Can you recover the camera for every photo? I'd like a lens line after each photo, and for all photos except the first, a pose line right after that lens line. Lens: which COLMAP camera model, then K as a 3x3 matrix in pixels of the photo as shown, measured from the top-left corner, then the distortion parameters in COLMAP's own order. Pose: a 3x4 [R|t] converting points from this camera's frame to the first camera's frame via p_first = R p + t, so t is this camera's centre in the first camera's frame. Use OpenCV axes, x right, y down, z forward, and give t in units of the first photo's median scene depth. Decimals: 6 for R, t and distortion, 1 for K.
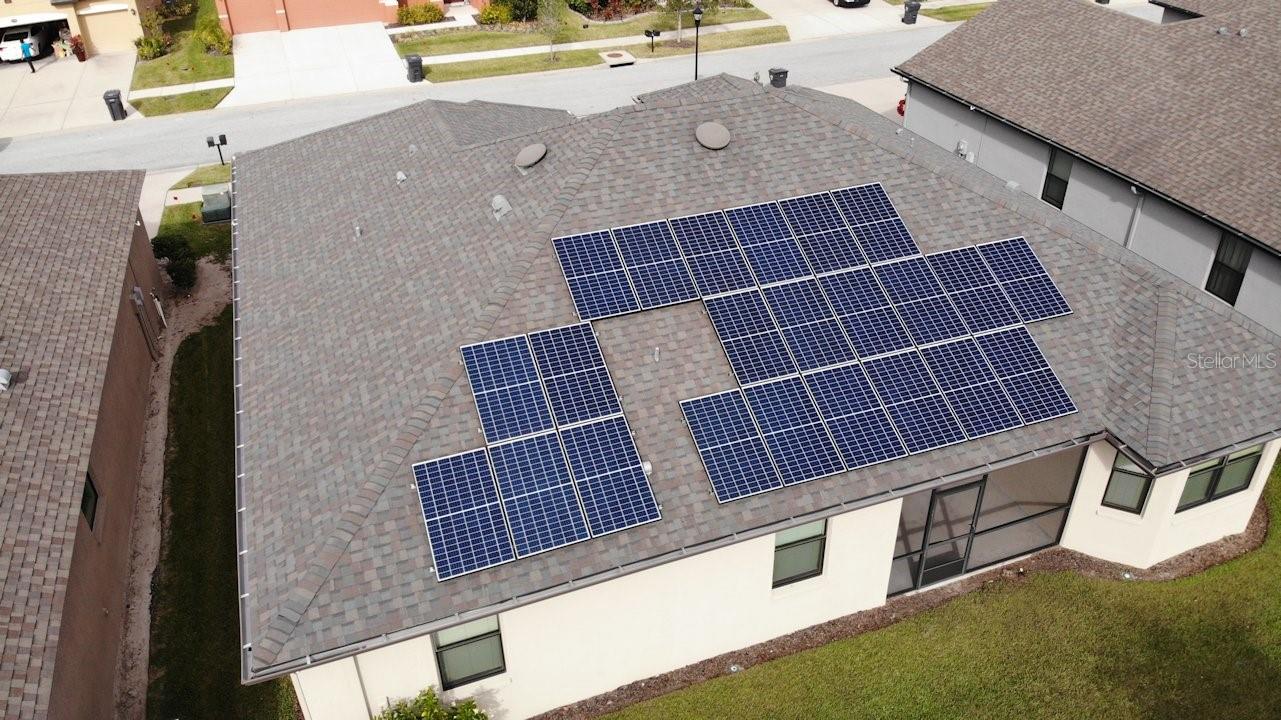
lens RADIAL K [[967.4, 0, 668.2], [0, 967.4, 359.4], [0, 0, 1]] dist [0.099256, -0.220676]
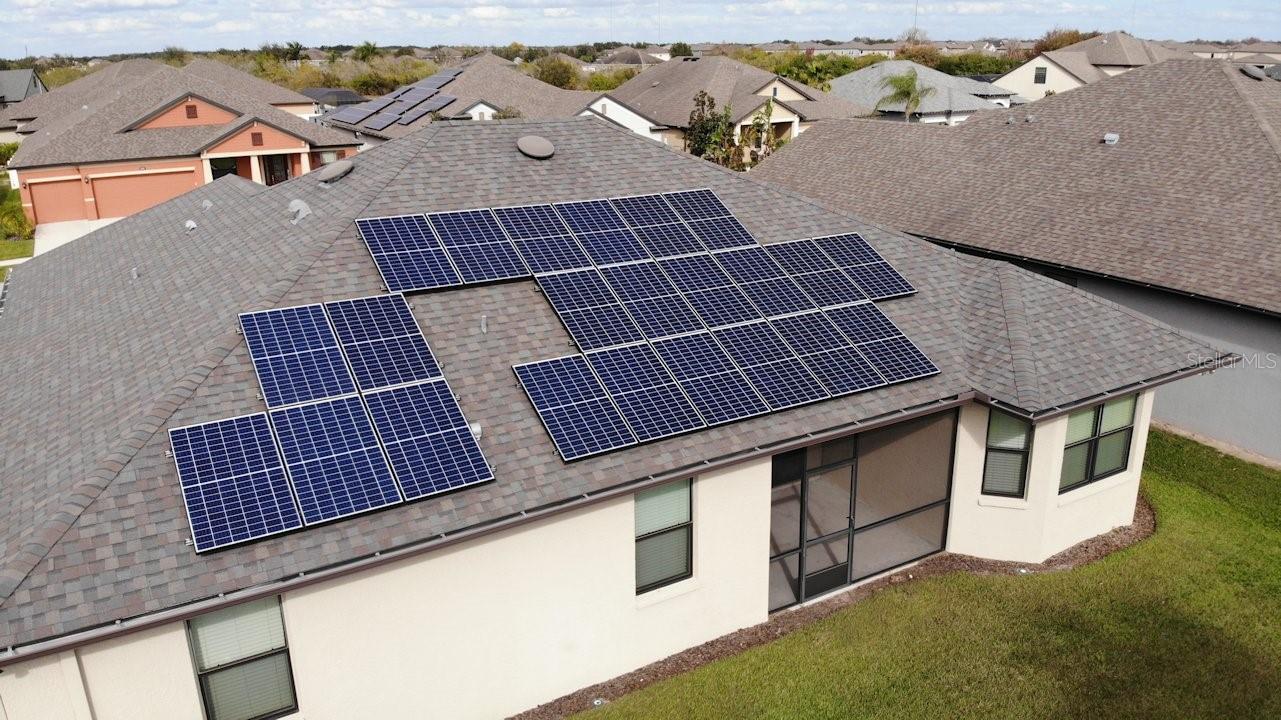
lens RADIAL K [[946.7, 0, 667.4], [0, 946.7, 359.4], [0, 0, 1]] dist [0.253469, -0.555917]
pose [[0.985278, -0.055667, 0.161642, 0.009974], [0.095076, 0.964221, -0.247463, 0.240913], [-0.142083, 0.259188, 0.955319, 0.144294]]
